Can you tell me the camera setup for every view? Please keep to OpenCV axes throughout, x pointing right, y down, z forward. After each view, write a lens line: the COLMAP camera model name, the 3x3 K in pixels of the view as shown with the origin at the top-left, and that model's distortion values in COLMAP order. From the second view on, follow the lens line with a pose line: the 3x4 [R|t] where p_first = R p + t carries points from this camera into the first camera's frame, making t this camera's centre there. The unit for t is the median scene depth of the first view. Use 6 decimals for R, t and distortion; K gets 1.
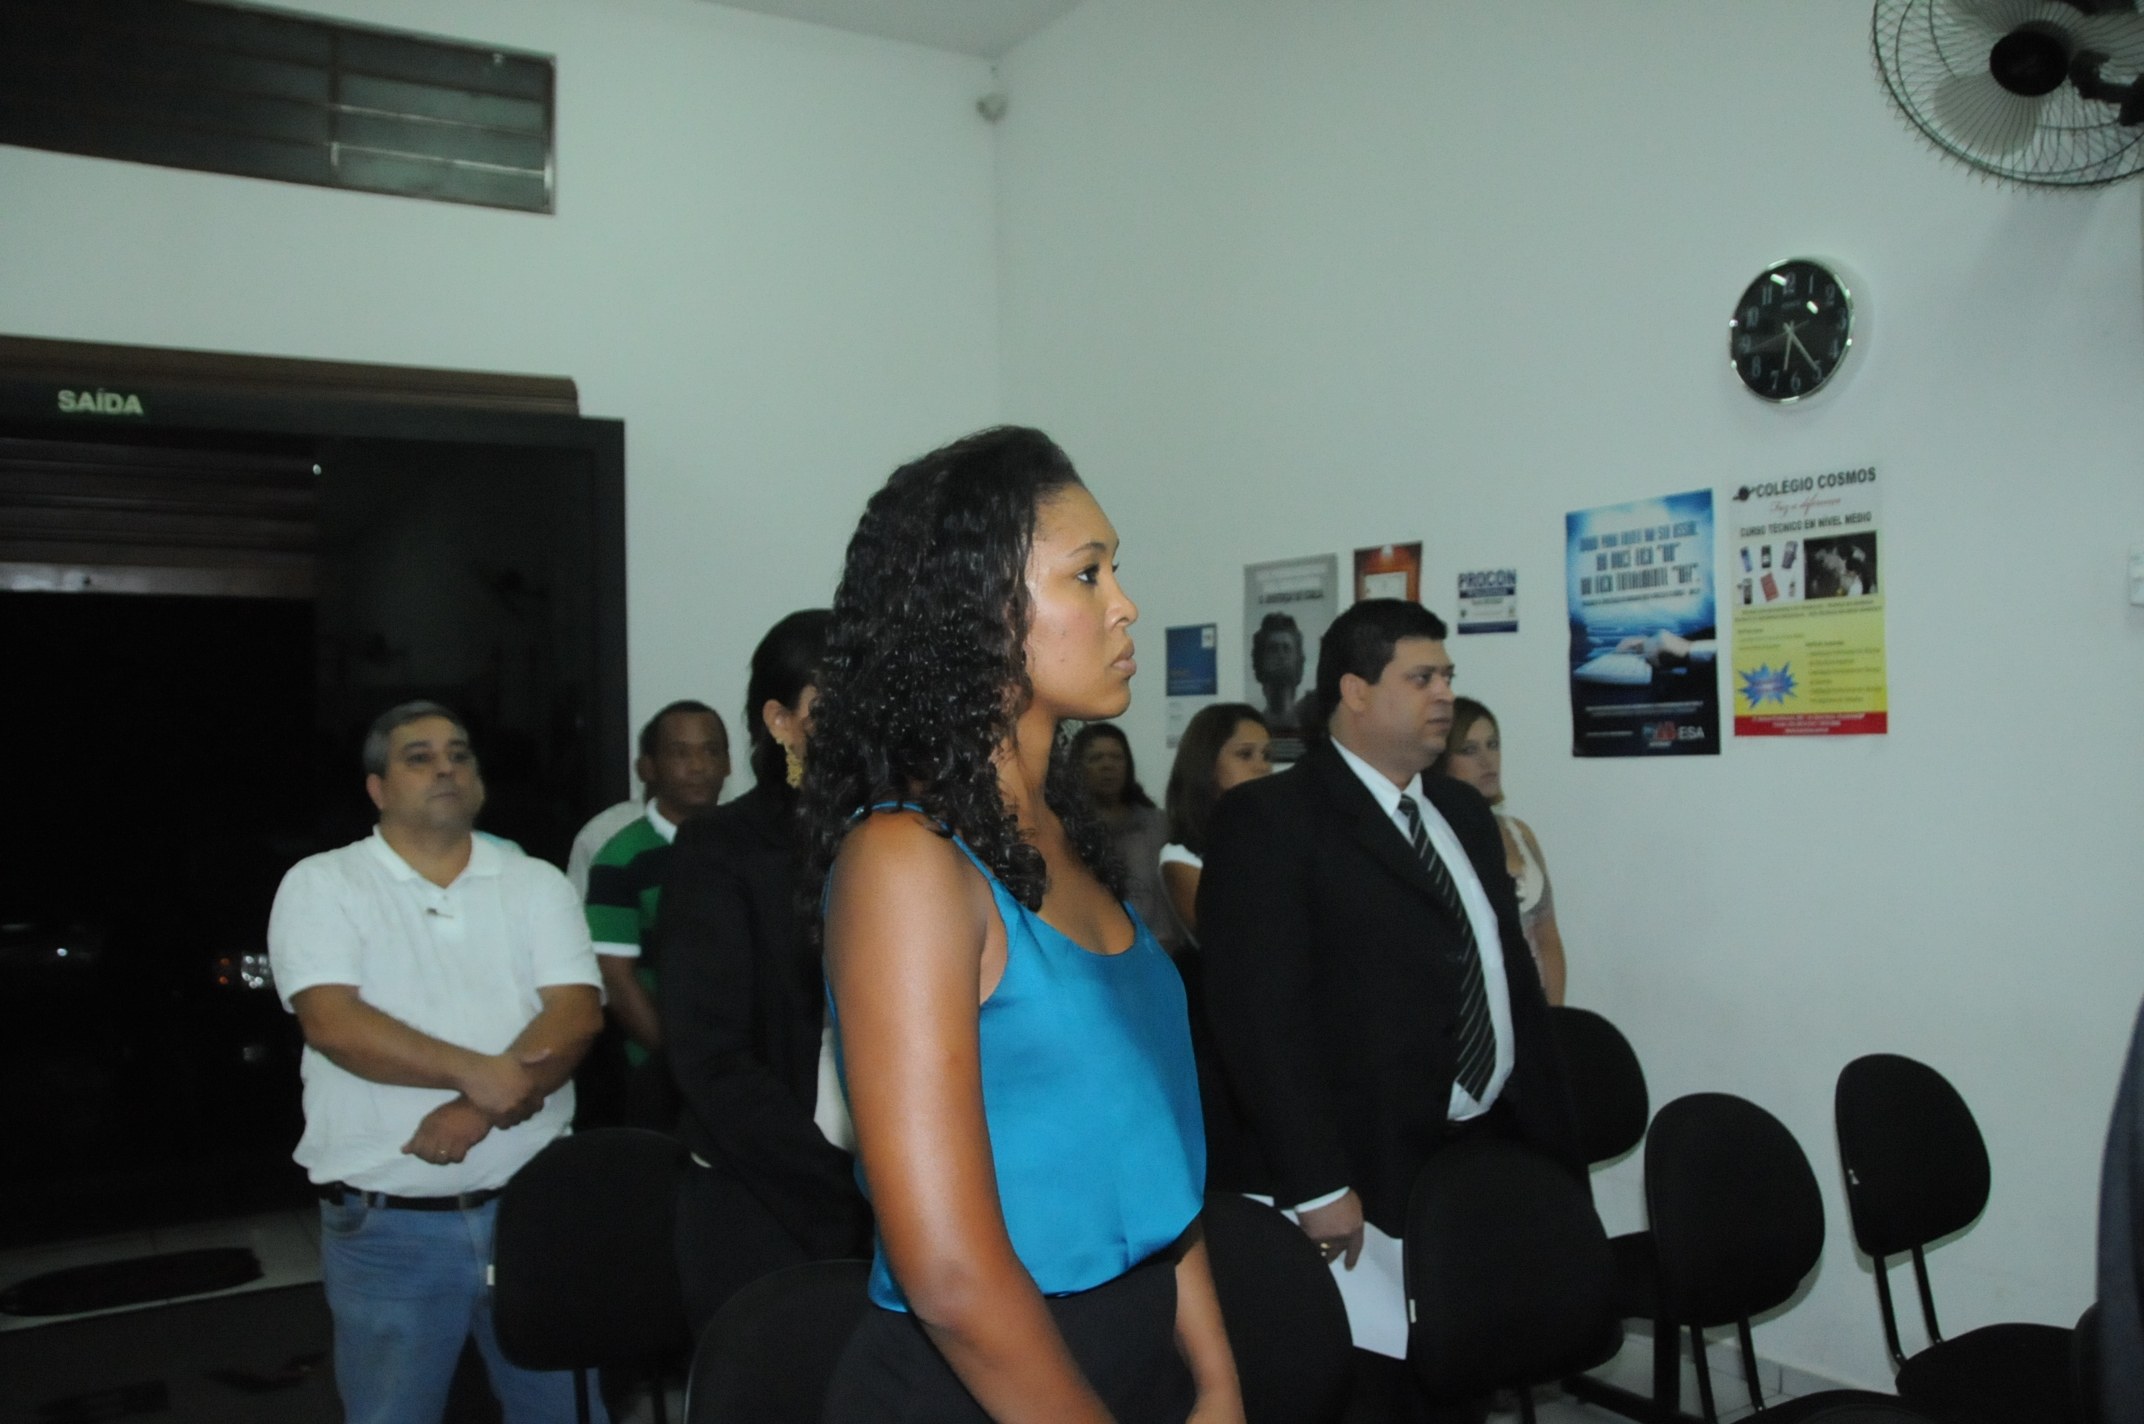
lens RADIAL K [[1659.2, 0, 1041.4], [0, 1659.2, 681.6], [0, 0, 1]] dist [-0.170623, 0.121683]
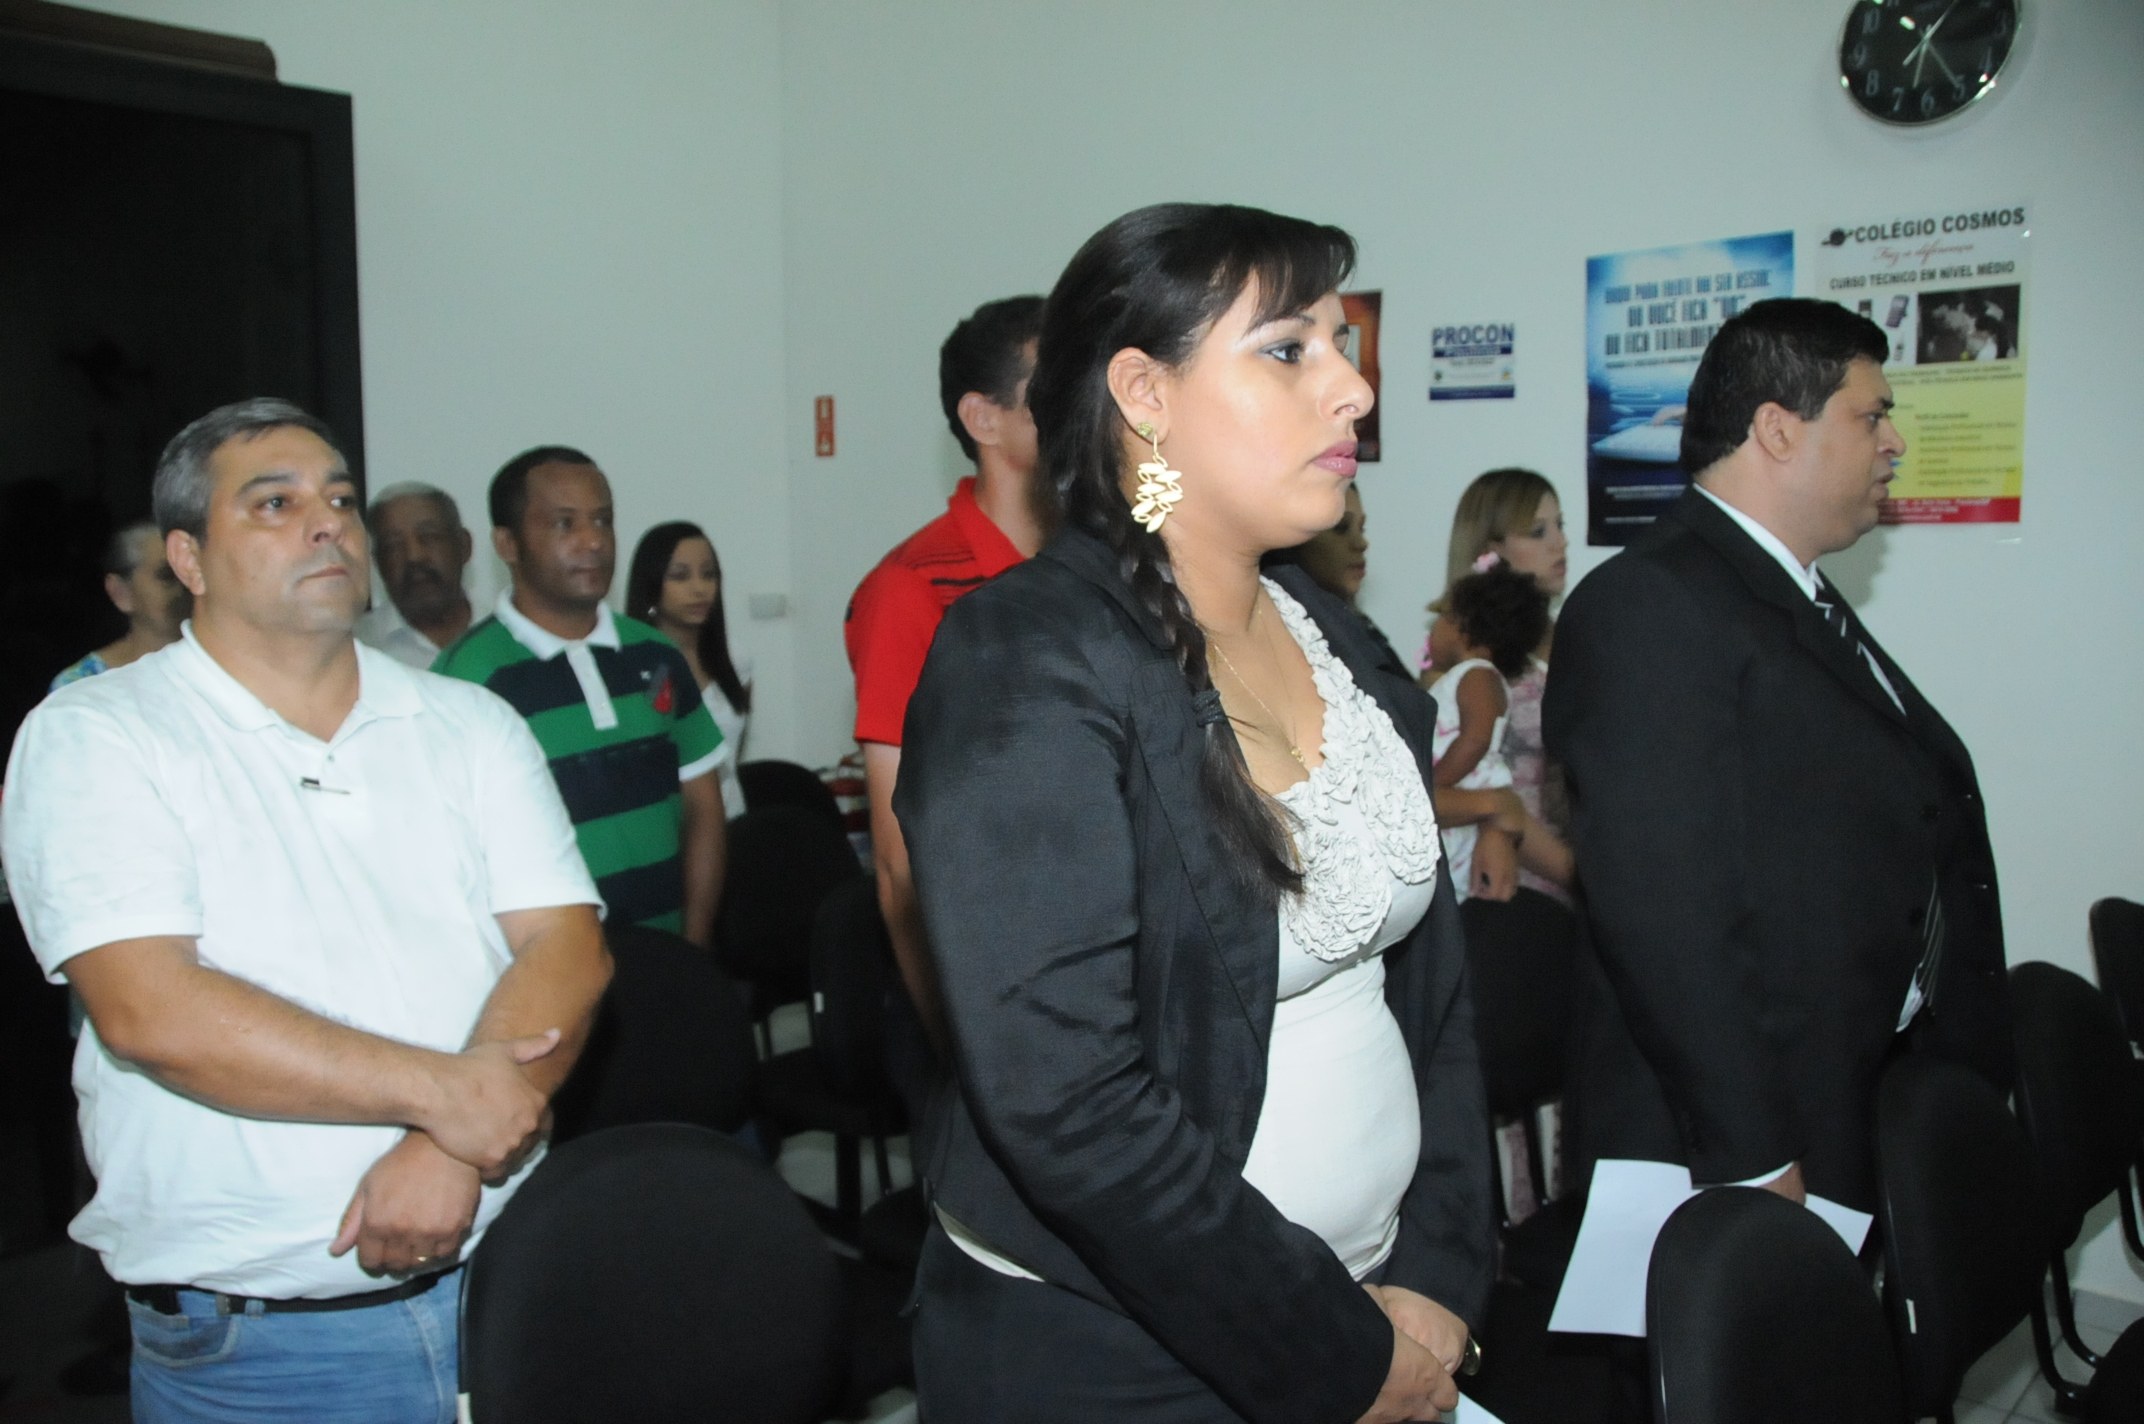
lens RADIAL K [[1659.2, 0, 1054.1], [0, 1659.2, 701.6], [0, 0, 1]] dist [-0.170623, 0.121683]
pose [[0.969074, -0.017484, 0.246149, -0.167777], [-0.013831, 0.992070, 0.124920, 0.026014], [-0.246381, -0.124462, 0.961148, 0.258480]]
